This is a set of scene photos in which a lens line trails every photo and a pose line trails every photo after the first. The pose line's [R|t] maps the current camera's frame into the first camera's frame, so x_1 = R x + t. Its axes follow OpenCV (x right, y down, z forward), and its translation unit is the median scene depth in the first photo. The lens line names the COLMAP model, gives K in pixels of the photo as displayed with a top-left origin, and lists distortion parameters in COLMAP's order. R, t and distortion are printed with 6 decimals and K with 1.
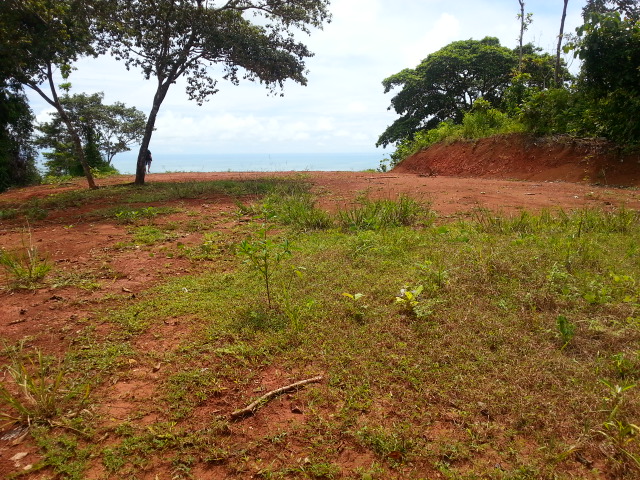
lens RADIAL K [[524.8, 0, 311.6], [0, 524.8, 235.9], [0, 0, 1]] dist [0.004242, -0.002861]
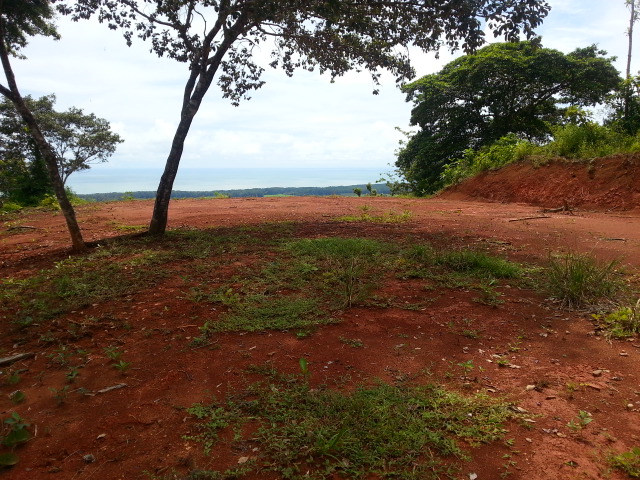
lens RADIAL K [[525.1, 0, 320.0], [0, 525.1, 240.0], [0, 0, 1]] dist [-0.104498, 0.116563]
pose [[0.991895, -0.015997, 0.126048, -0.185763], [0.017774, 0.999758, -0.012980, -0.071301], [-0.125810, 0.015116, 0.991939, 0.343529]]
